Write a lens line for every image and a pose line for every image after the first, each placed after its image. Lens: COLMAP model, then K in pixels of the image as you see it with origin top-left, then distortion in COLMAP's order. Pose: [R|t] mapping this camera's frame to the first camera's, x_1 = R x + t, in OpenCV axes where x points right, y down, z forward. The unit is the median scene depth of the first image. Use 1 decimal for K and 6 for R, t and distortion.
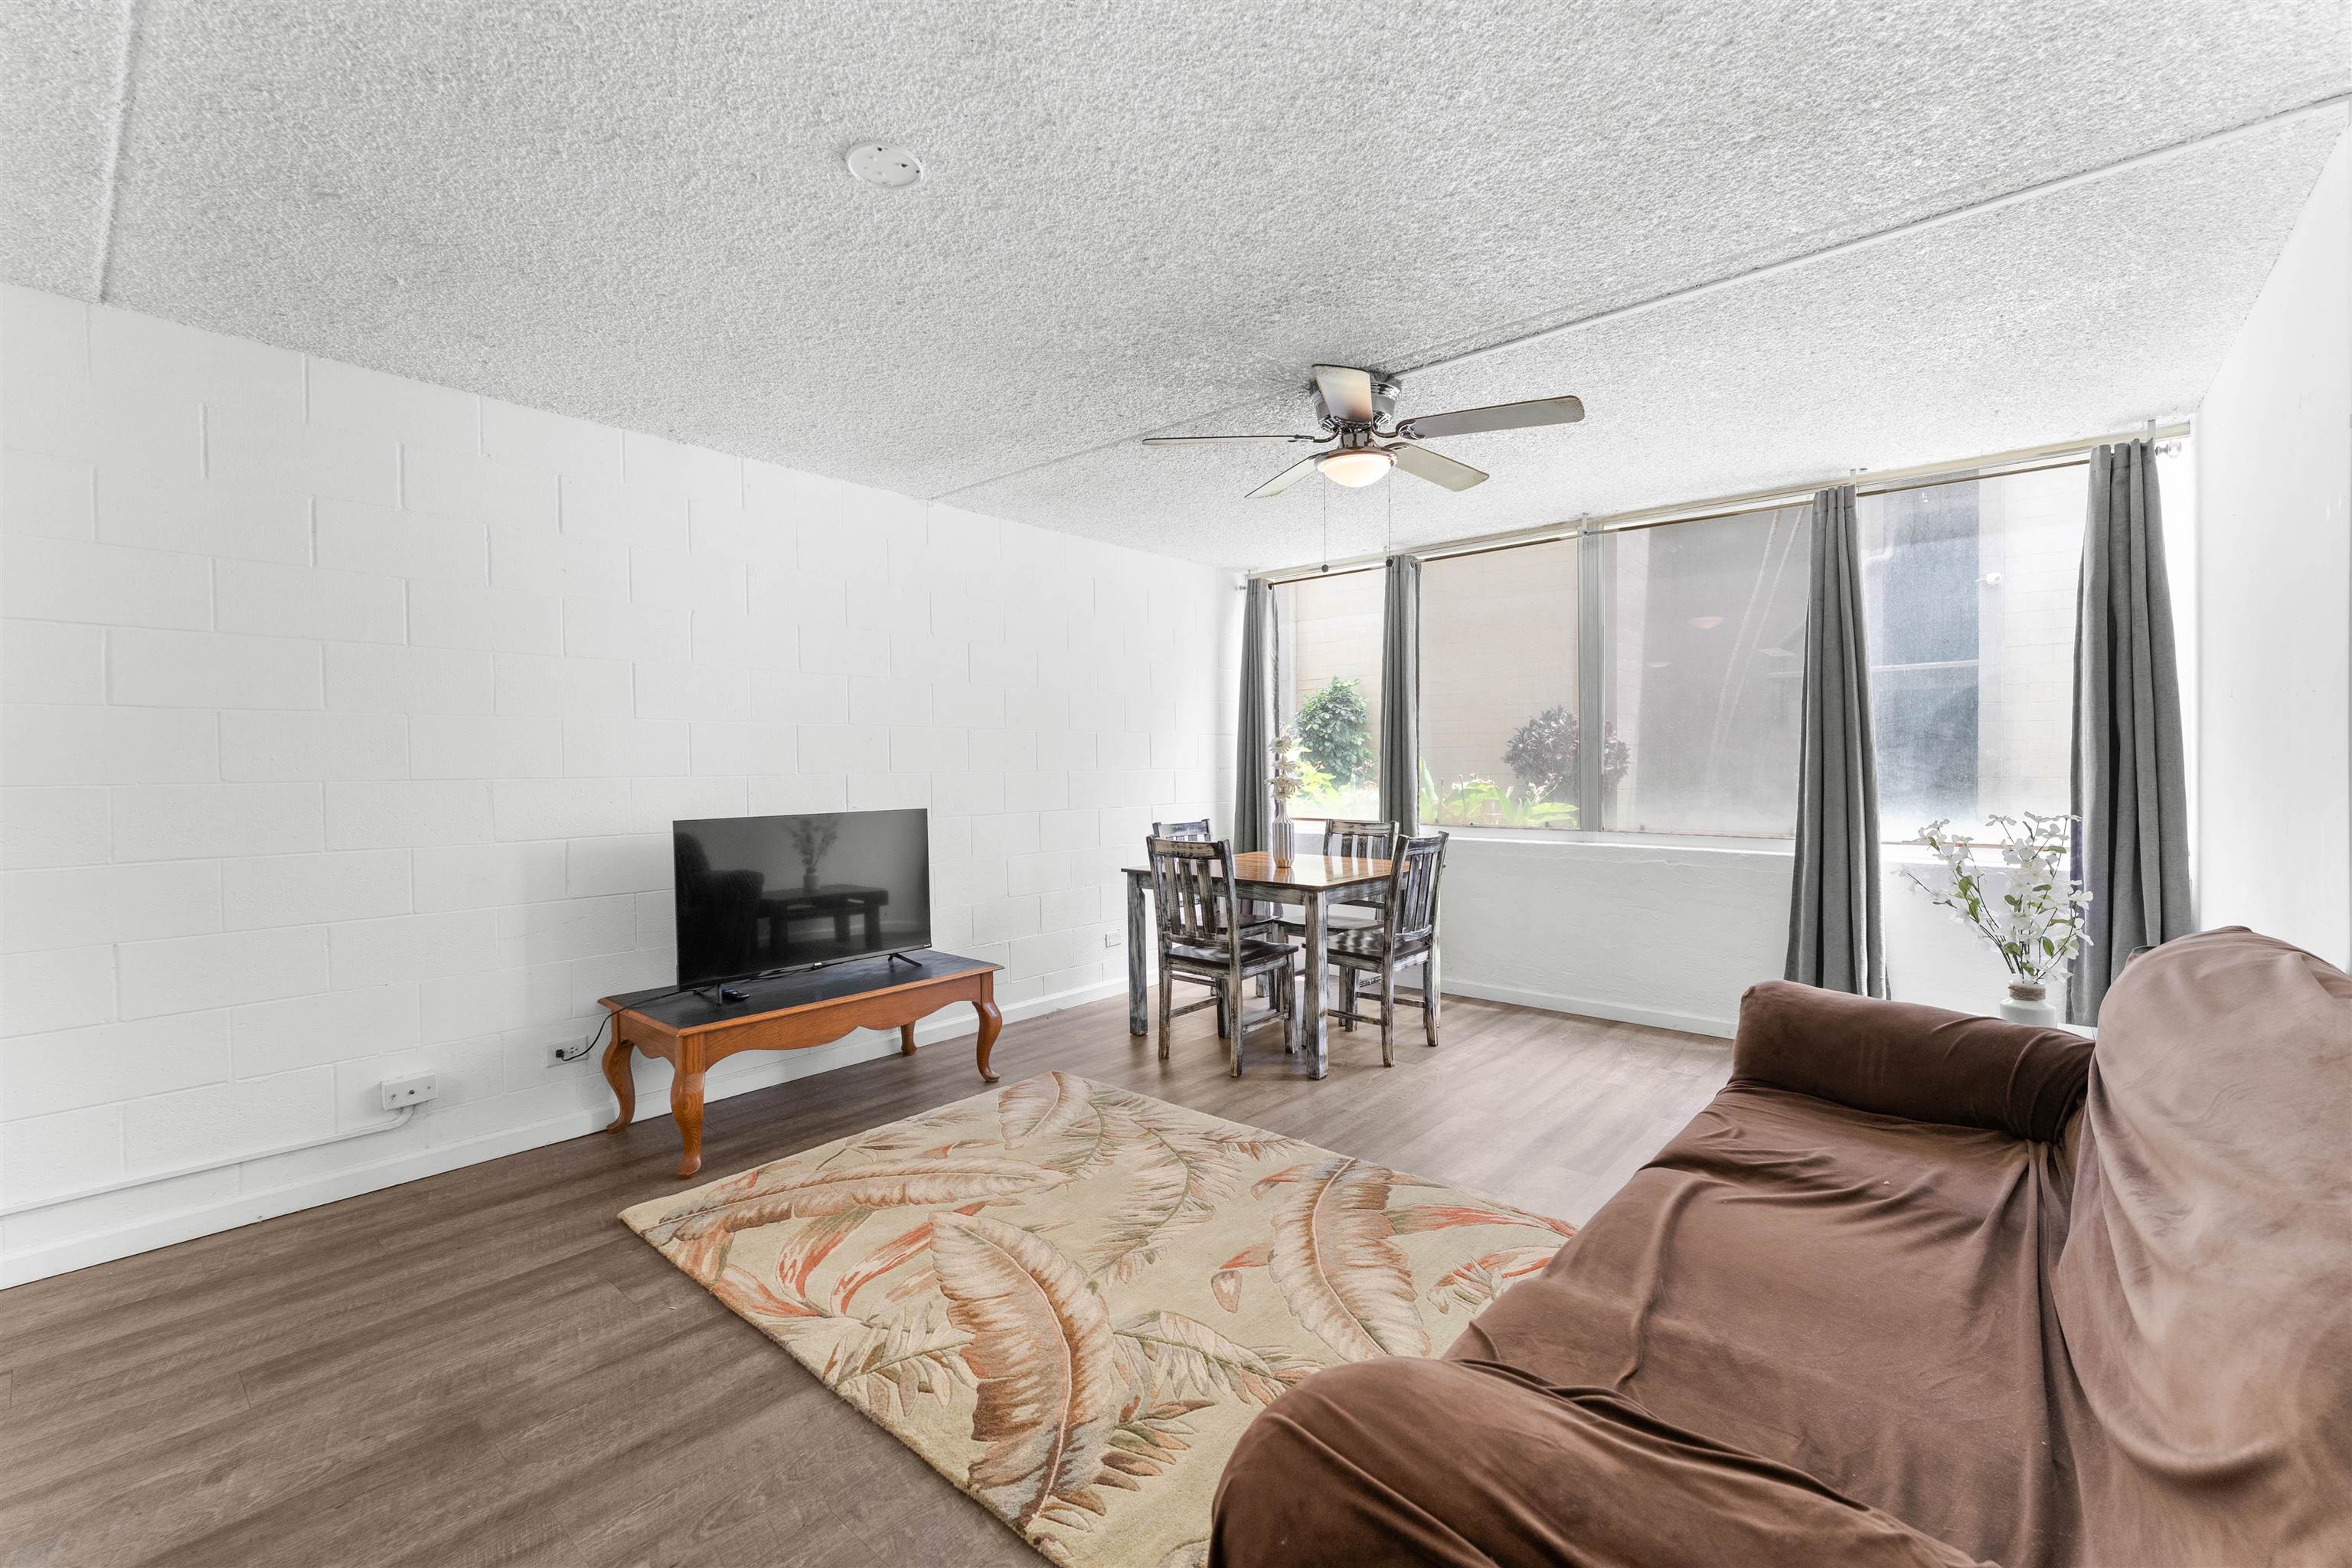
lens RADIAL K [[979.6, 0, 1189.8], [0, 979.6, 805.3], [0, 0, 1]] dist [0.001040, -0.000130]
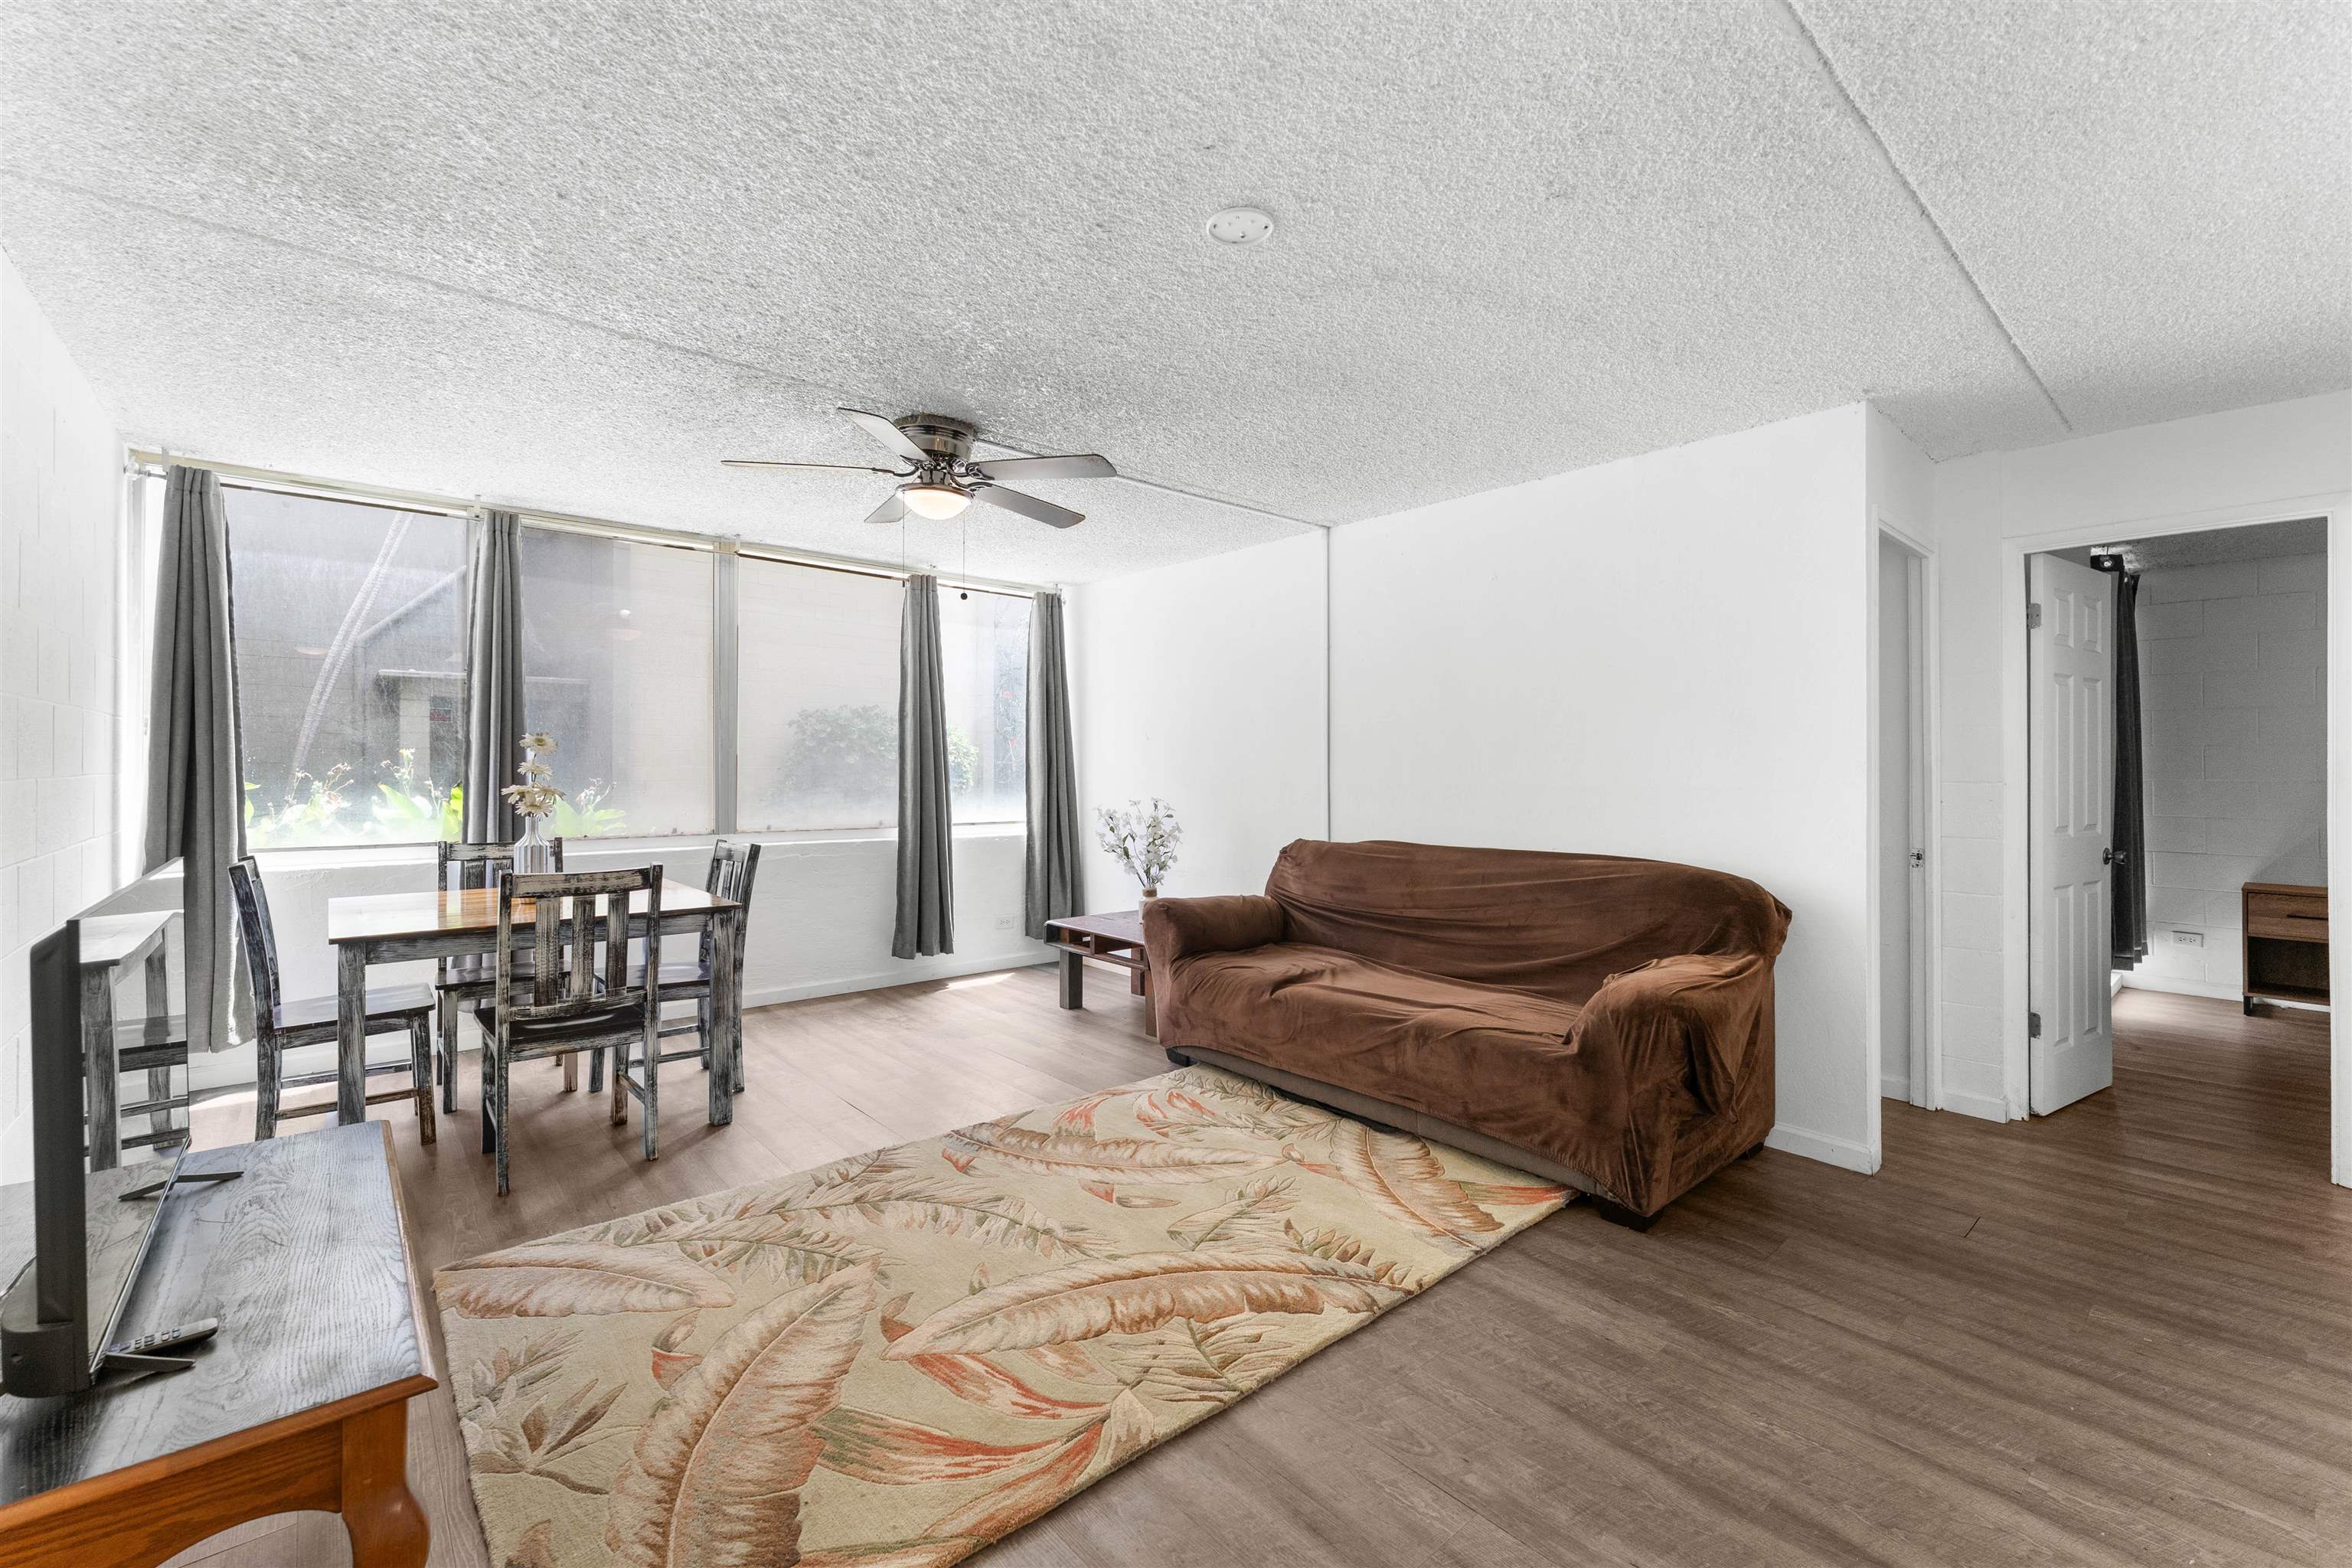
lens RADIAL K [[973.2, 0, 1176.0], [0, 973.2, 784.0], [0, 0, 1]] dist [0.000666, -0.000062]
pose [[0.152590, -0.010962, 0.988229, -1.182604], [0.037059, 0.999299, 0.005362, -0.031966], [-0.987595, 0.035804, 0.152889, 0.782426]]
